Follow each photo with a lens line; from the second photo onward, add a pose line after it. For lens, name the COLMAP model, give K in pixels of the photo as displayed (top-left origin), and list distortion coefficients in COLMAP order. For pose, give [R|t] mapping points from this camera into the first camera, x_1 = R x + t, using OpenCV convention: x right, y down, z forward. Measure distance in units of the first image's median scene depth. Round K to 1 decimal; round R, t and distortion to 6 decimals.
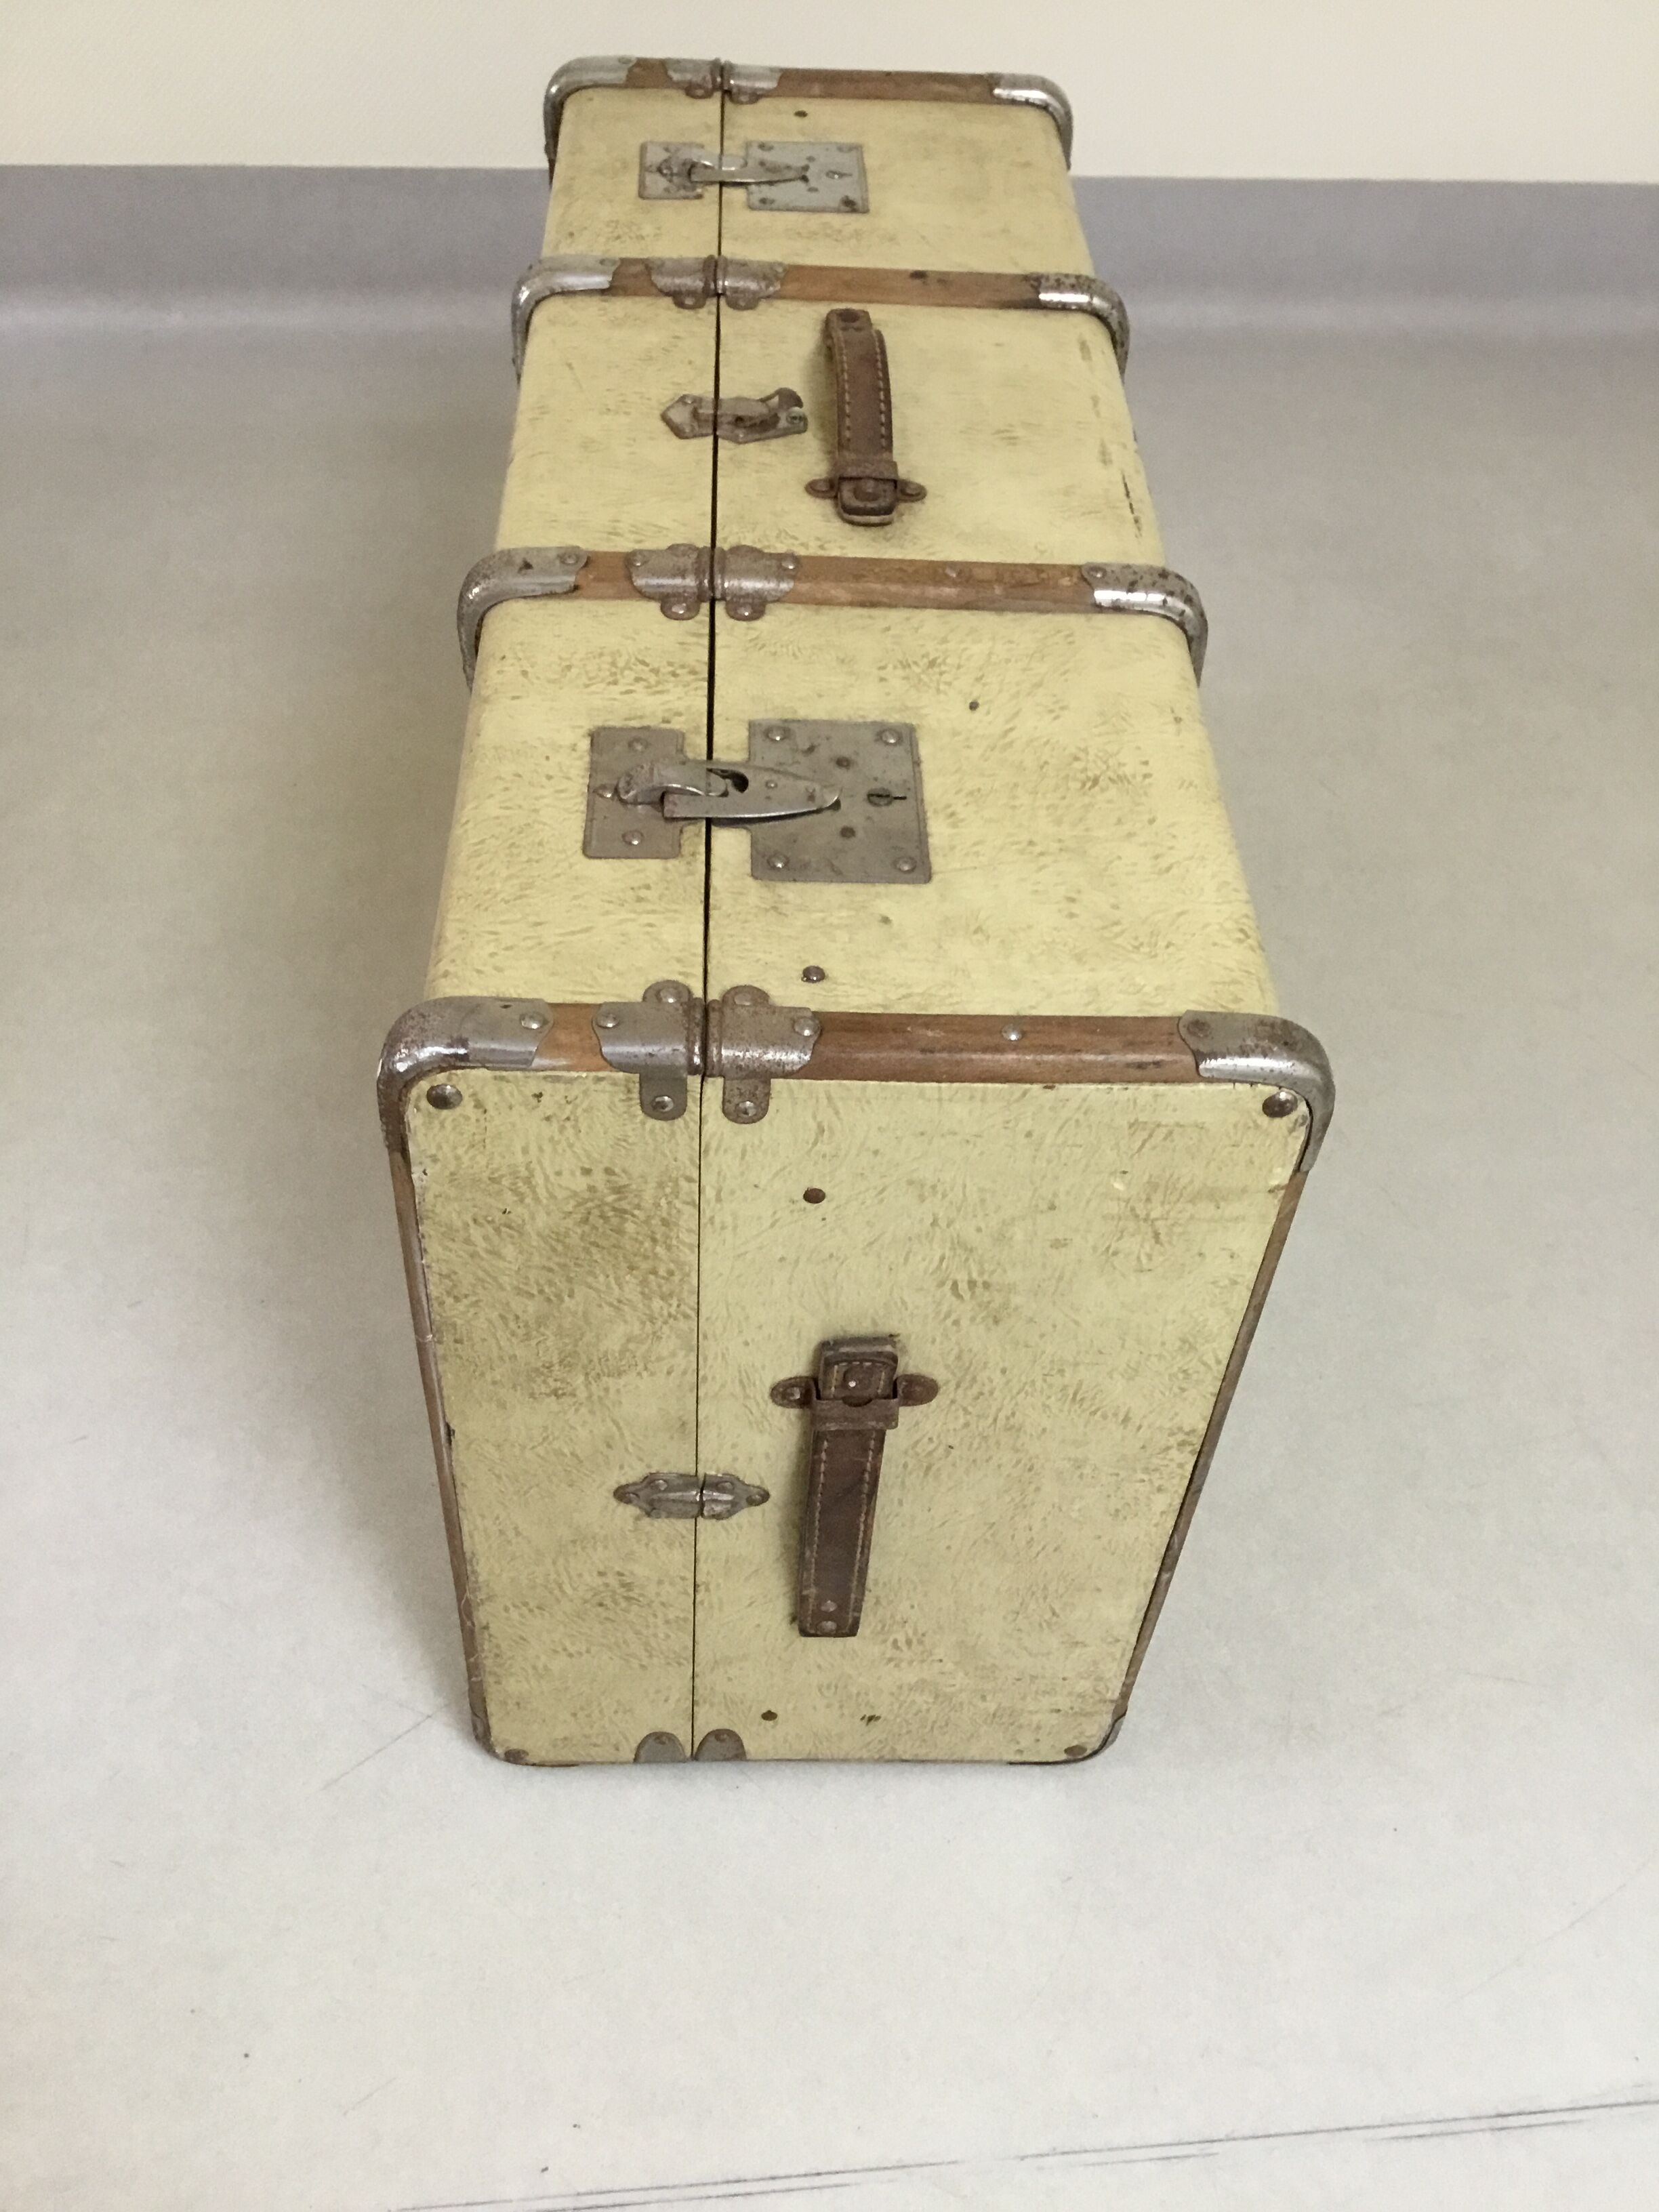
lens RADIAL K [[1979.6, 0, 829.5], [0, 1979.6, 1106.0], [0, 0, 1]] dist [0.157007, -0.320702]
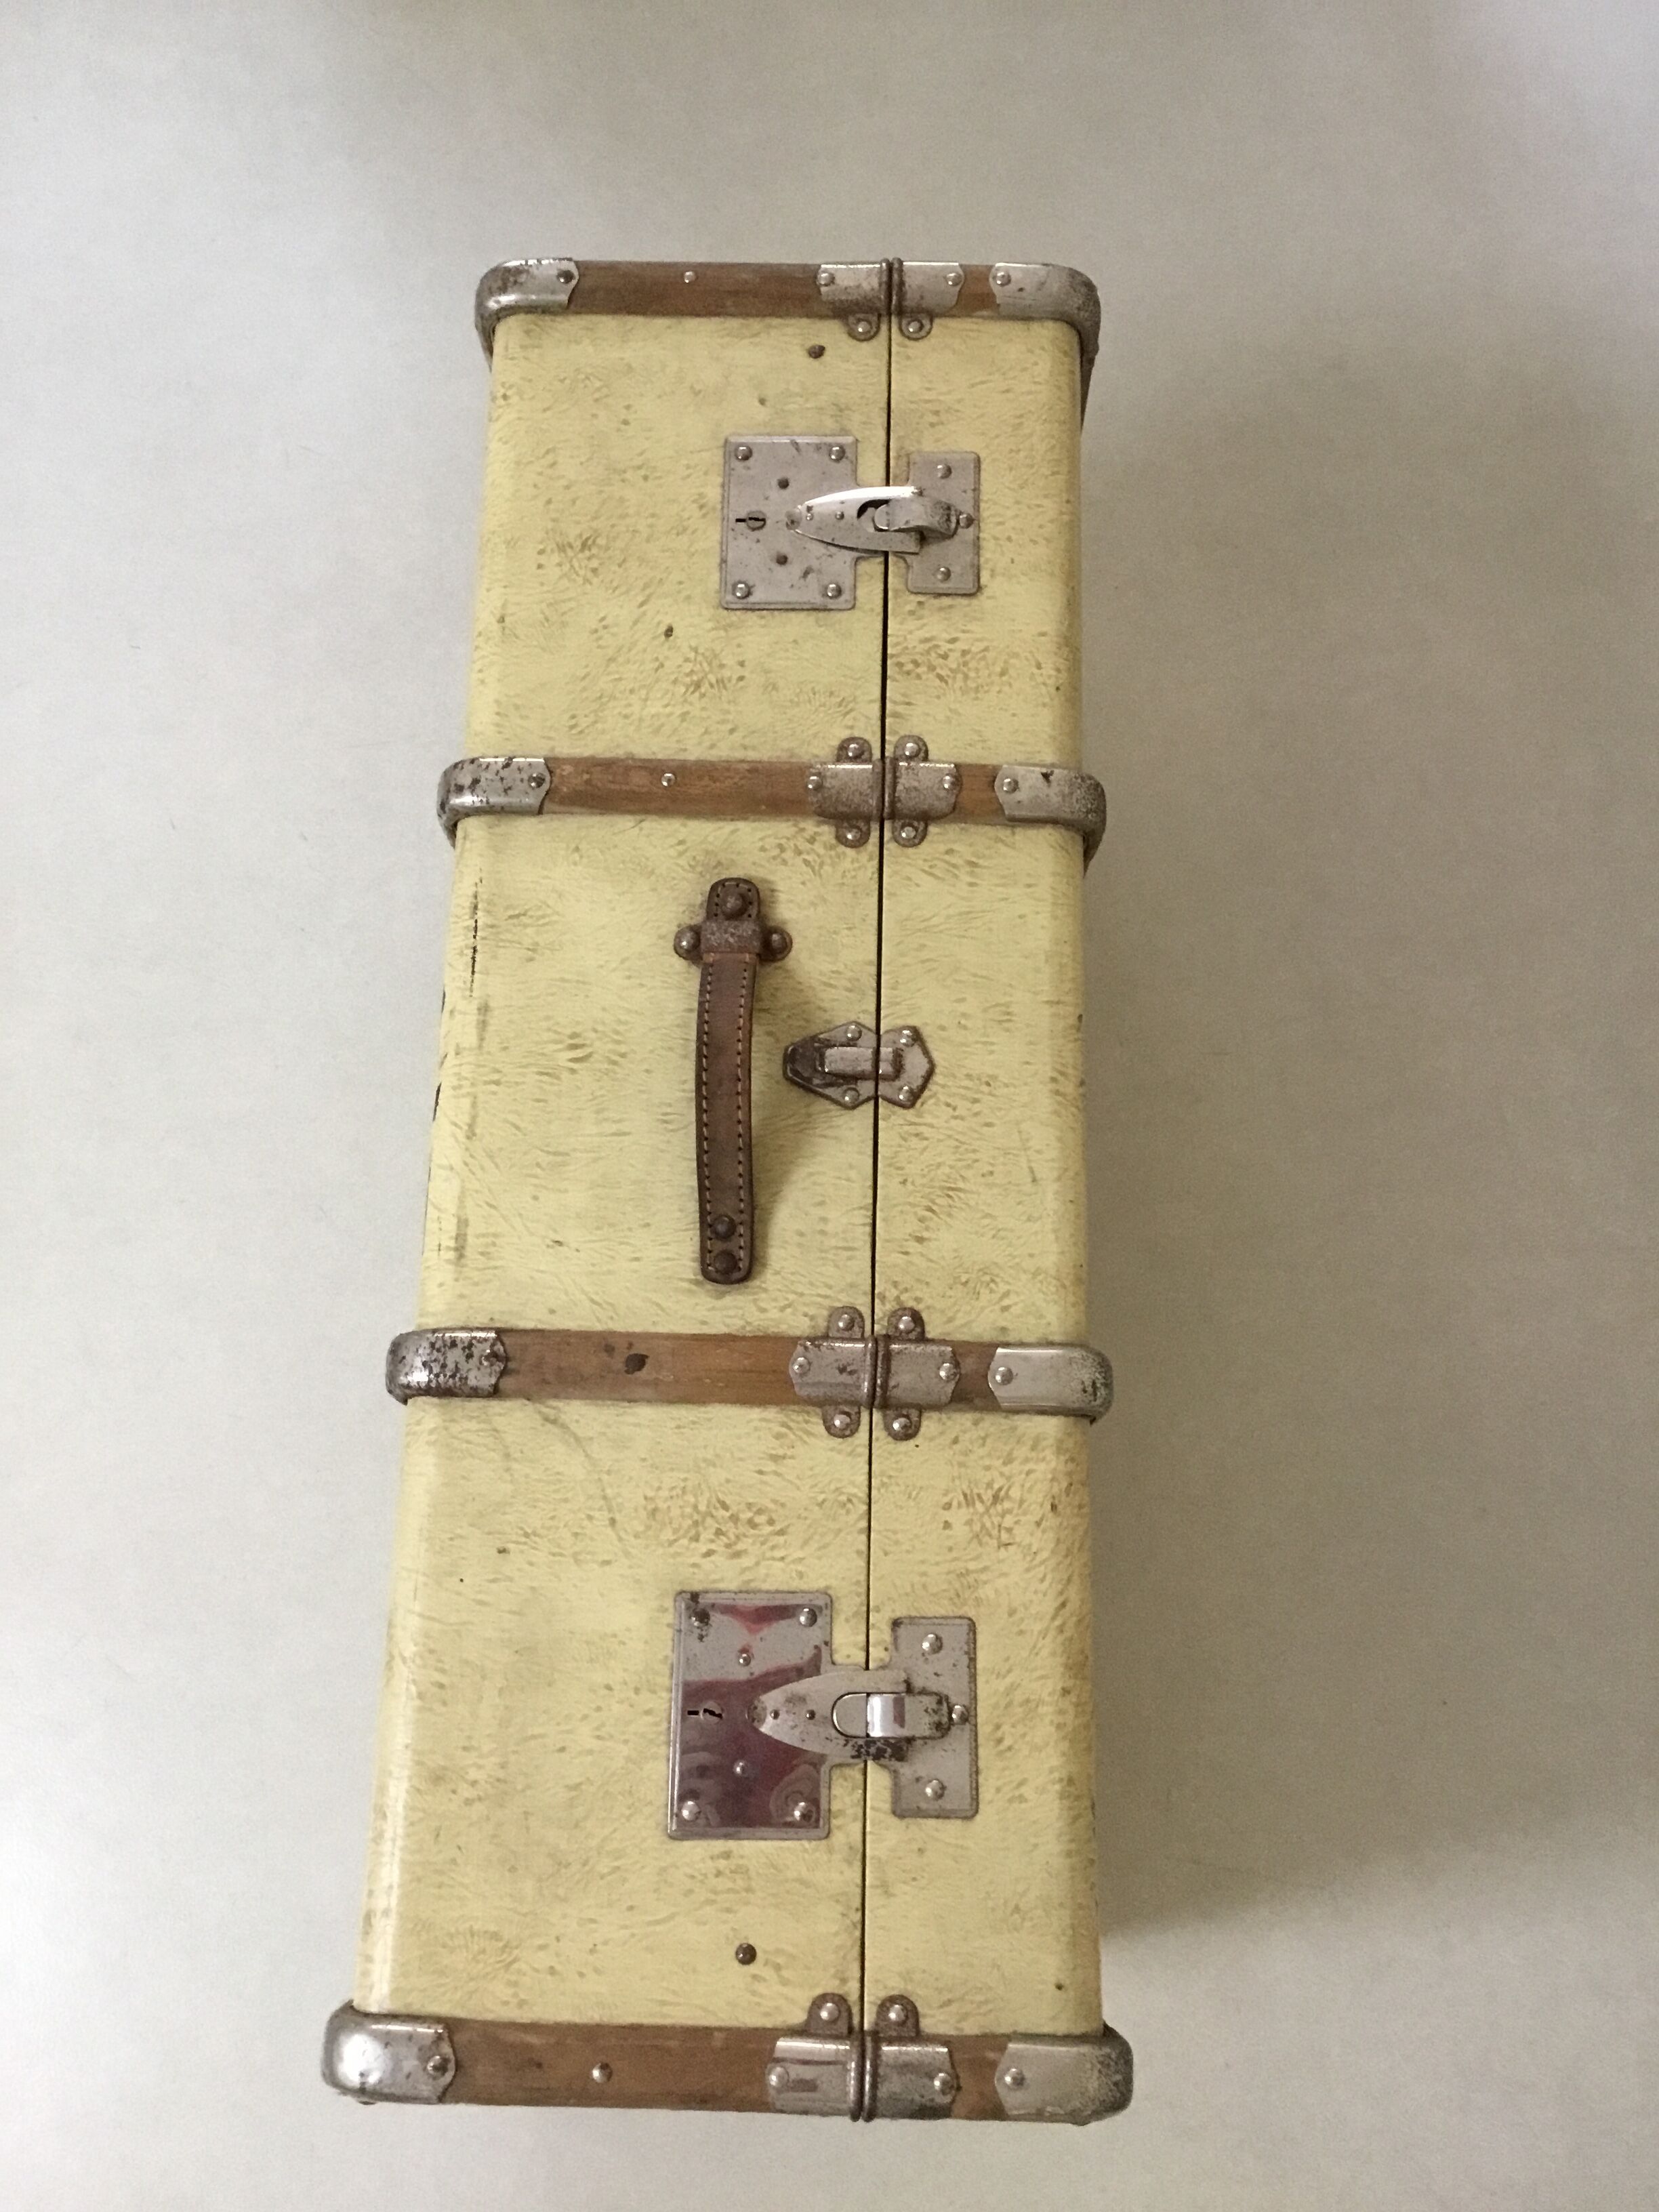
lens RADIAL K [[1979.6, 0, 829.5], [0, 1979.6, 1106.0], [0, 0, 1]] dist [0.157007, -0.320702]
pose [[-0.998023, -0.059014, -0.021620, -0.016059], [0.011270, -0.506467, 0.862186, -1.396617], [-0.061831, 0.860238, 0.506130, 0.627692]]
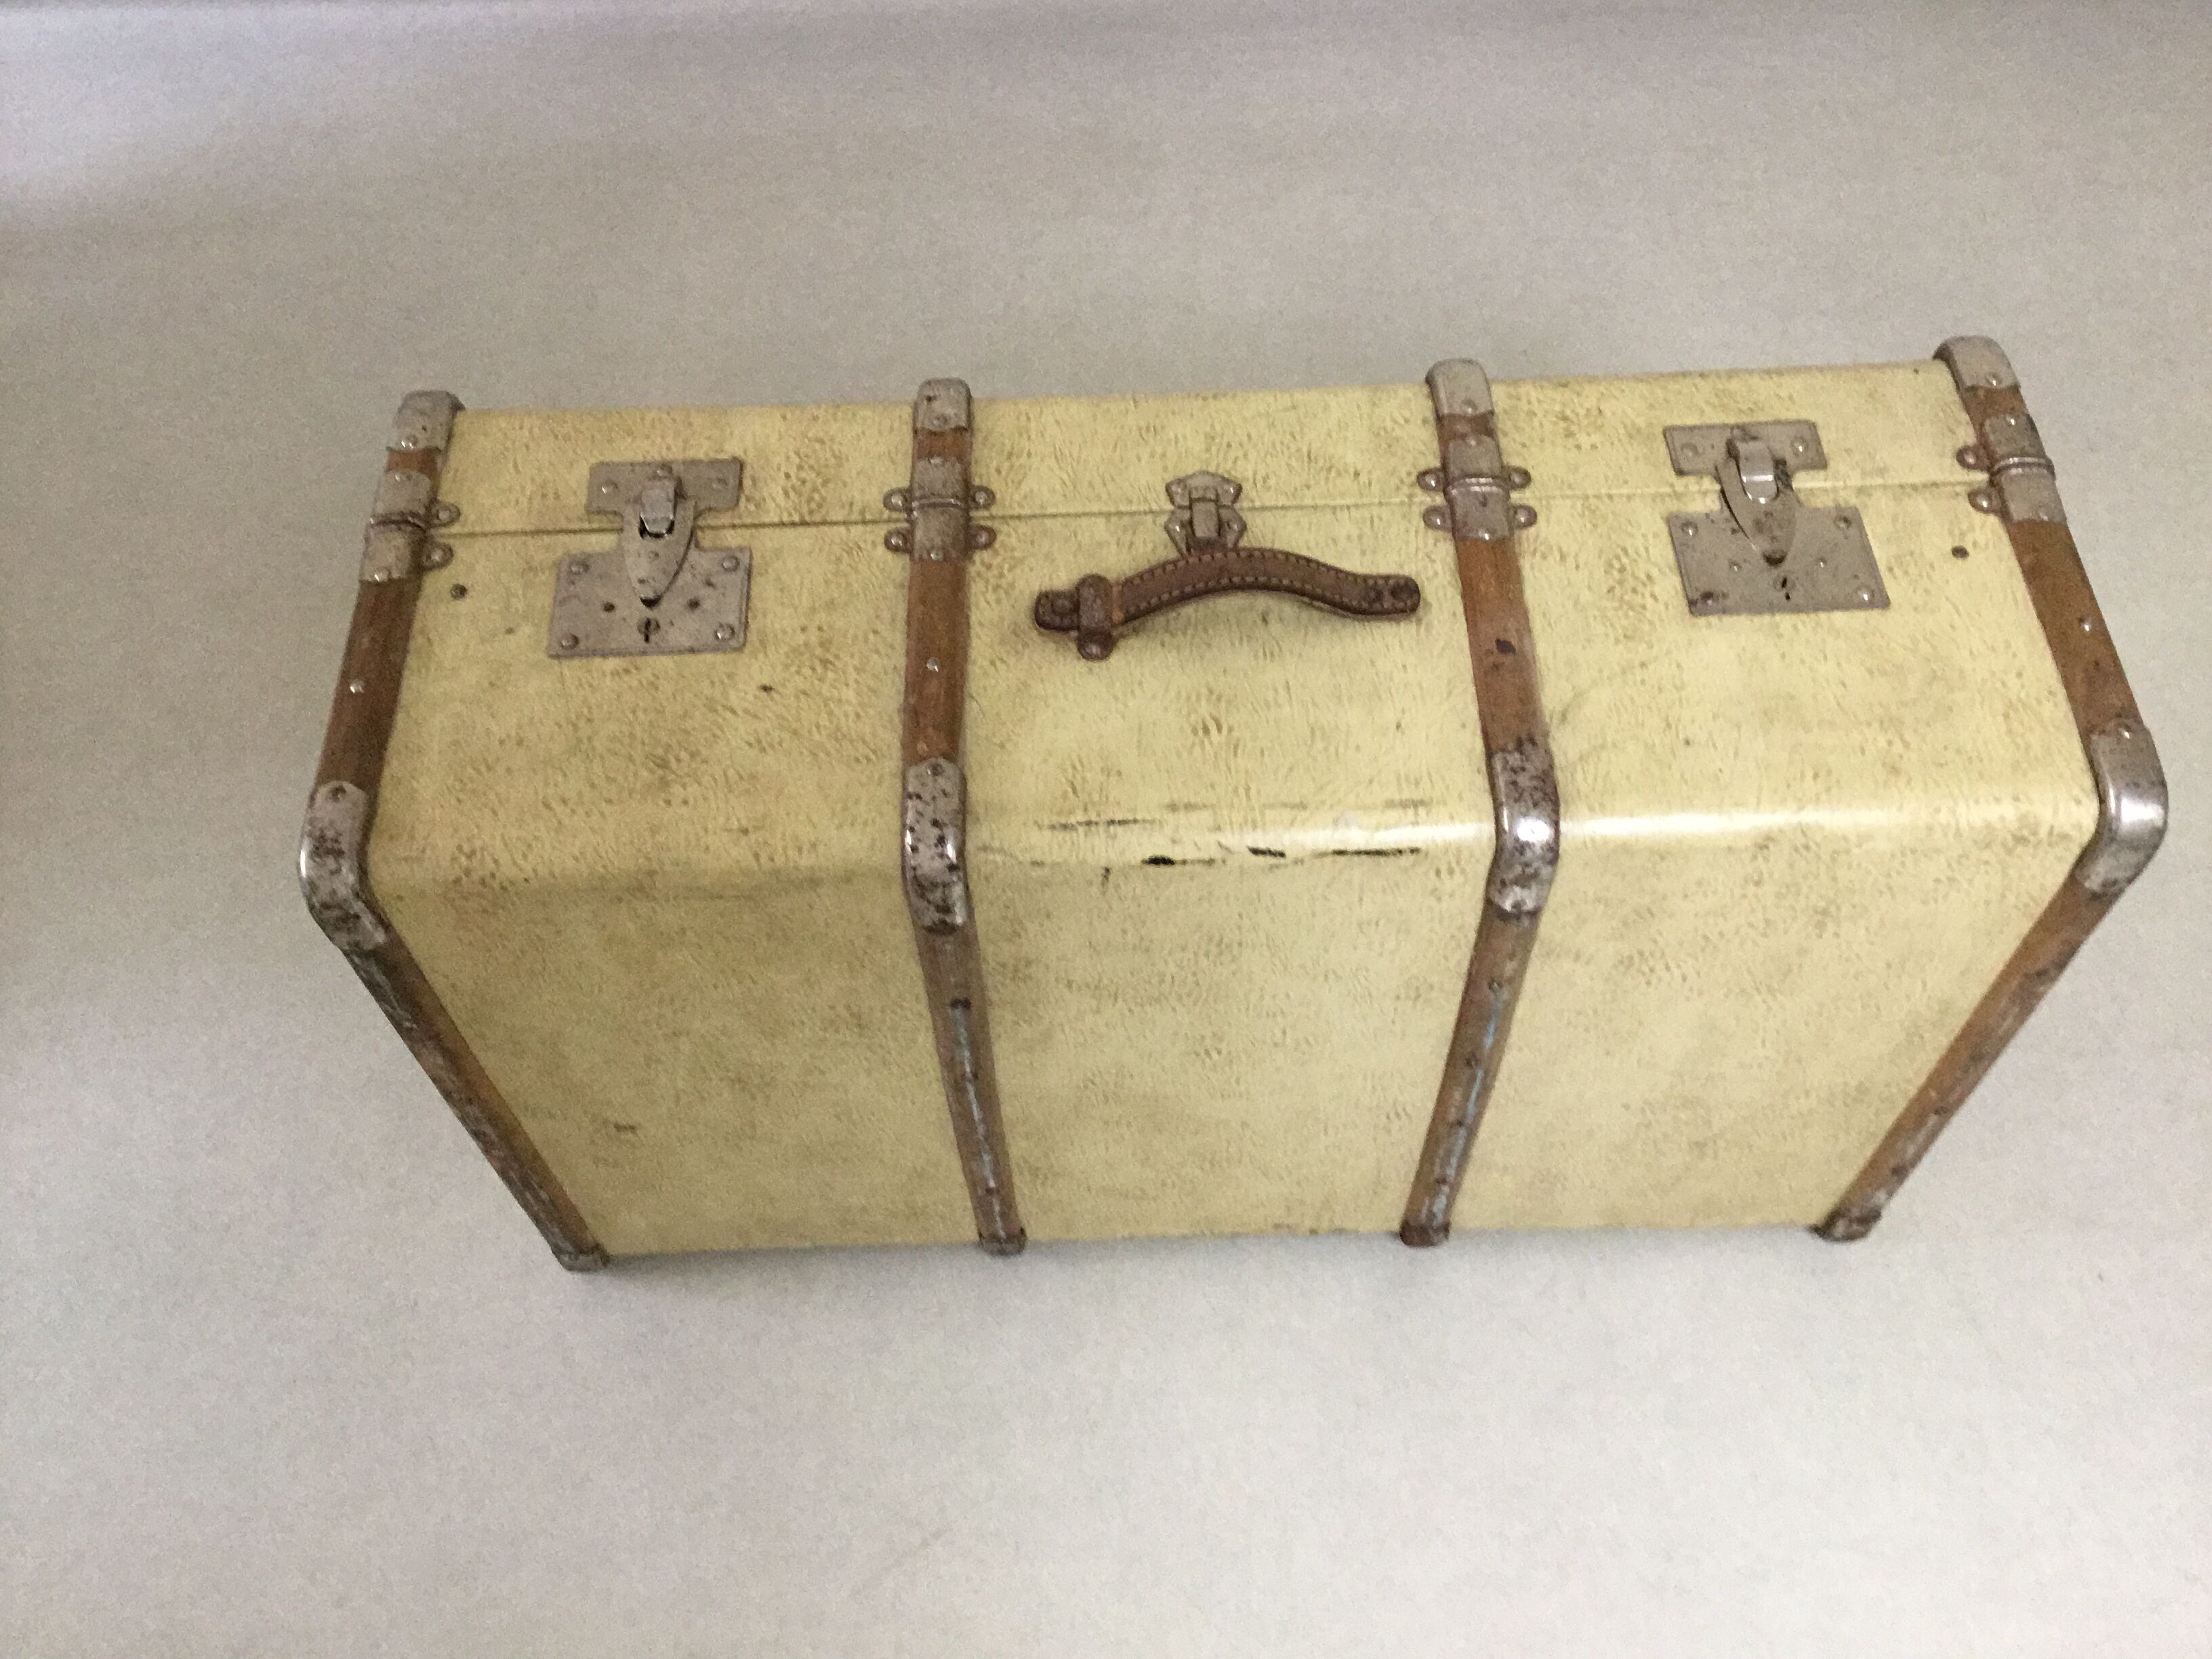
lens RADIAL K [[1979.6, 0, 1106.0], [0, 1979.6, 829.5], [0, 0, 1]] dist [0.157007, -0.320702]
pose [[-0.000312, 0.812863, -0.582455, 0.851826], [-0.712183, 0.408700, 0.570754, -1.008680], [0.701994, 0.414992, 0.578779, 0.478122]]
